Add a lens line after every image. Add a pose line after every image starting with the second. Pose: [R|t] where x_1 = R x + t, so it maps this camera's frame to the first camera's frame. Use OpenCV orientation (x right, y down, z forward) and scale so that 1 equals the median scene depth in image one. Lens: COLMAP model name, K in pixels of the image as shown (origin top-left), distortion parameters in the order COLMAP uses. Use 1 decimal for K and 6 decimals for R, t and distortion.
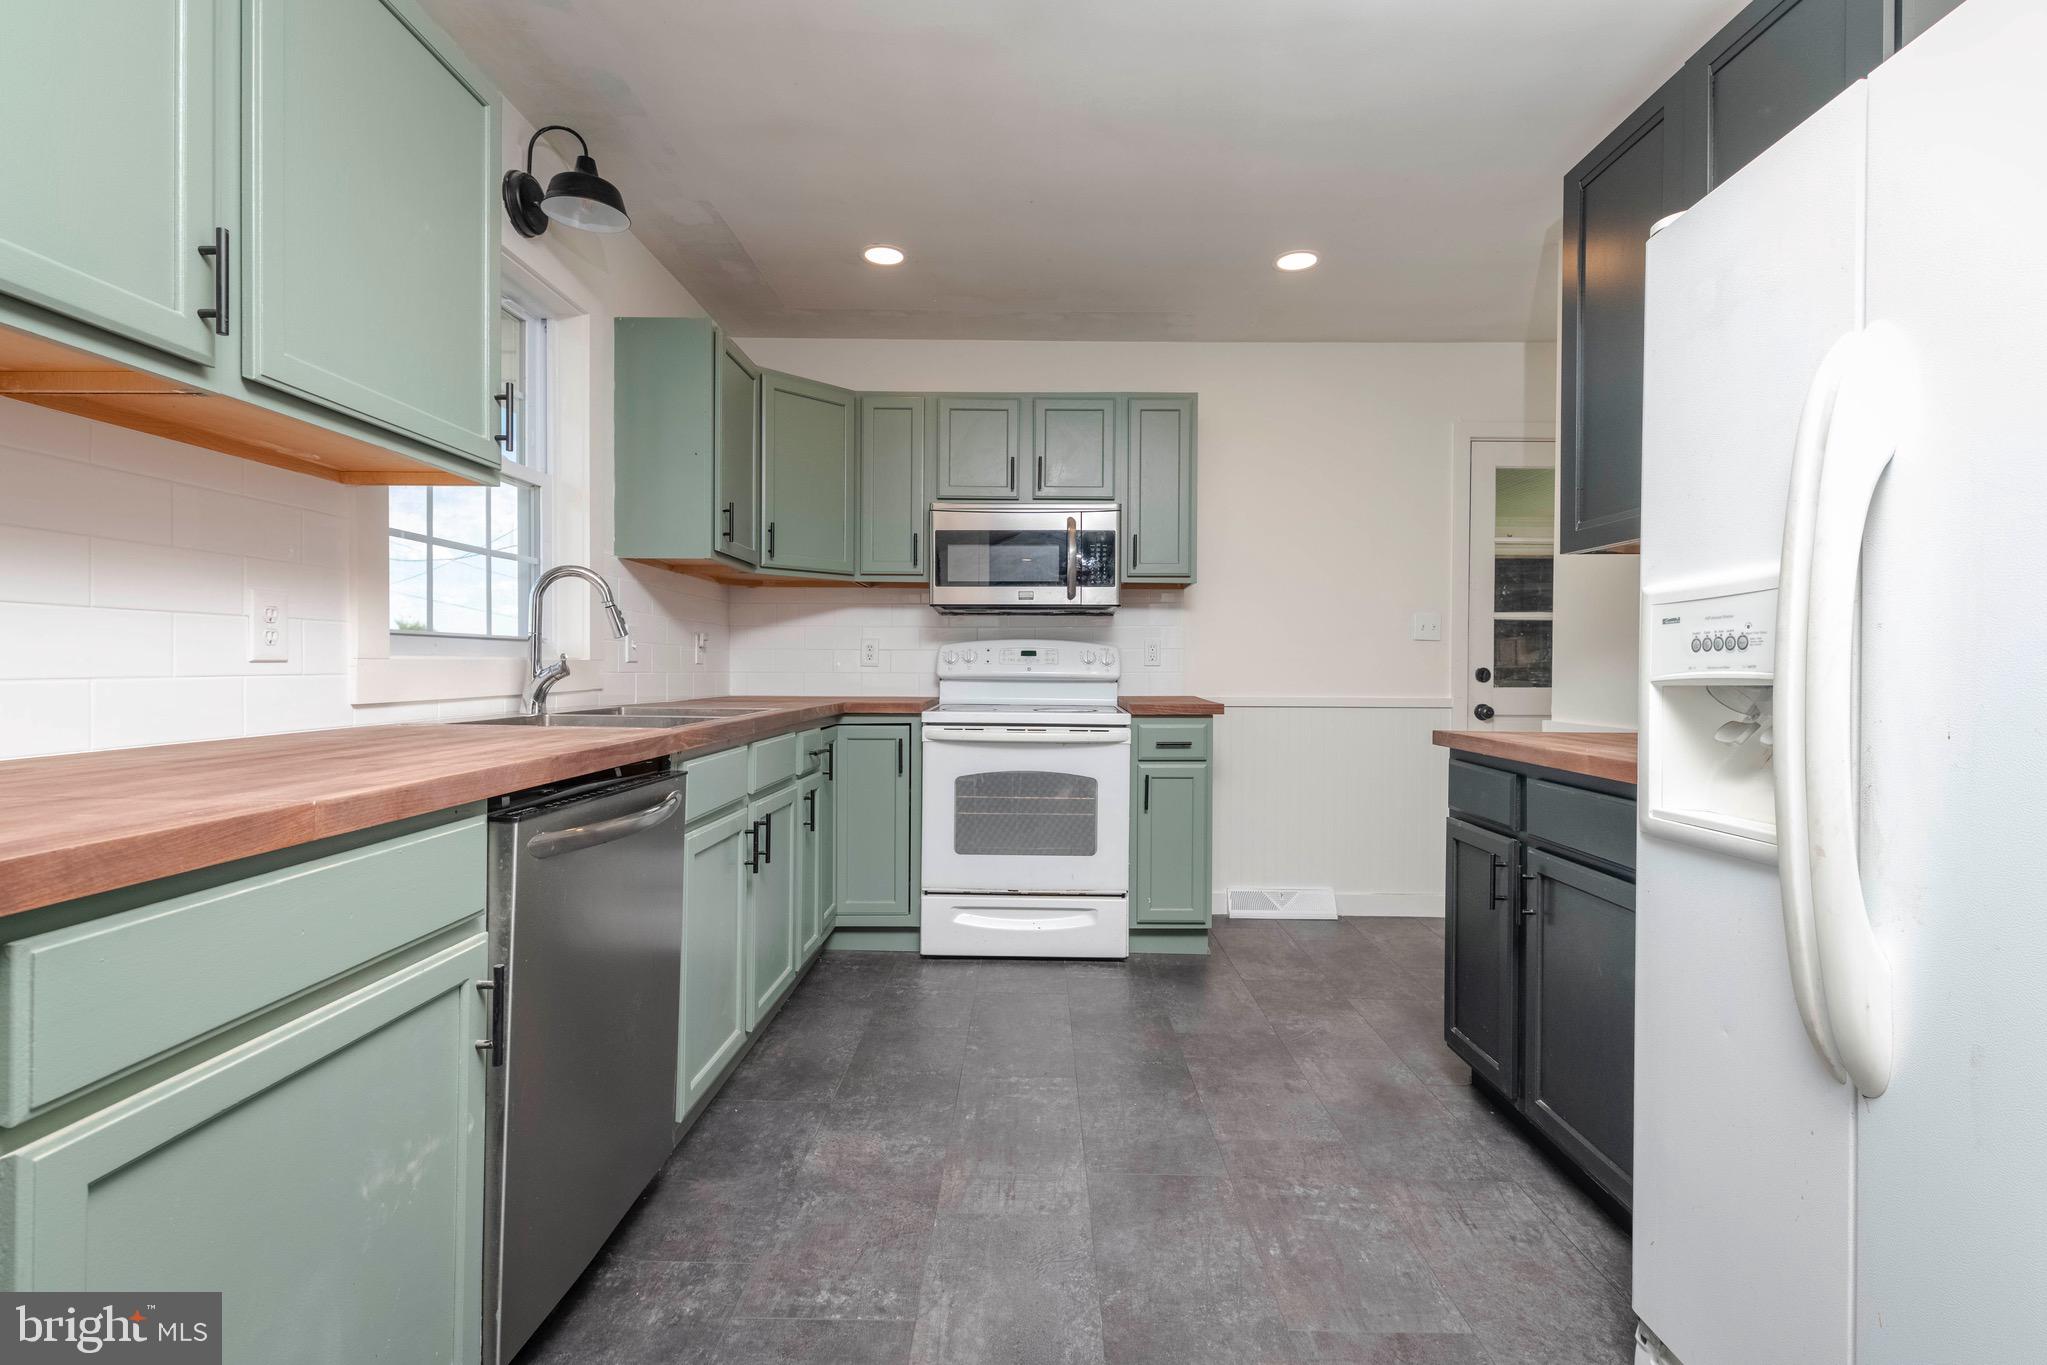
lens RADIAL K [[924.2, 0, 1032.8], [0, 924.2, 677.0], [0, 0, 1]] dist [0.000633, -0.004820]
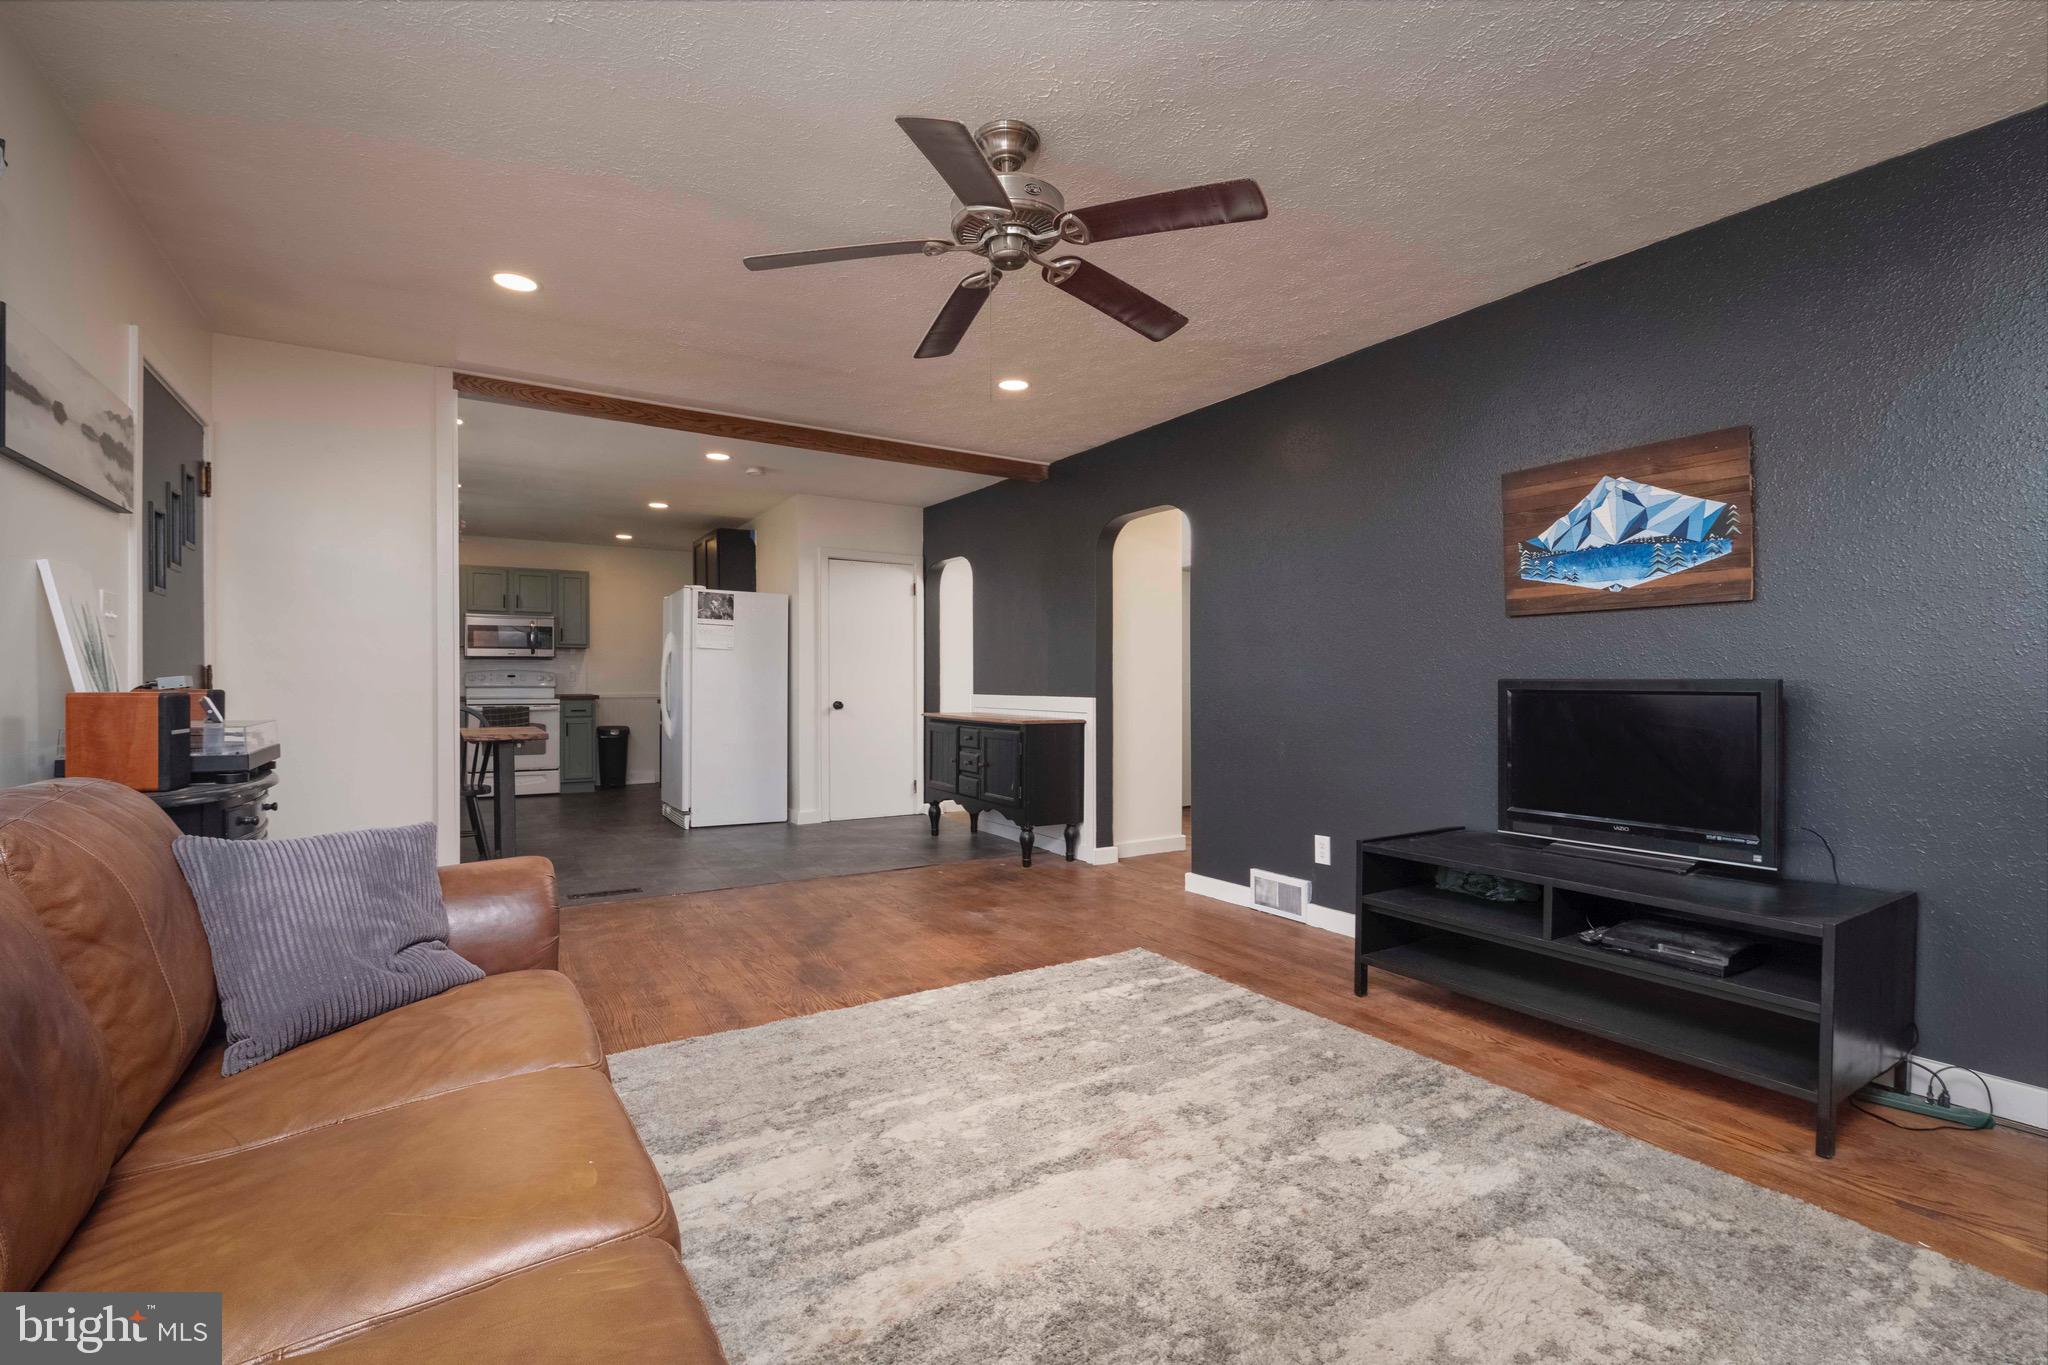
lens RADIAL K [[924.7, 0, 1009.9], [0, 924.7, 694.8], [0, 0, 1]] dist [0.000633, -0.004820]
pose [[0.853496, -0.006958, 0.521052, -0.241499], [0.010931, 0.999930, -0.004553, 0.075826], [-0.520984, 0.009582, 0.853513, -2.672685]]
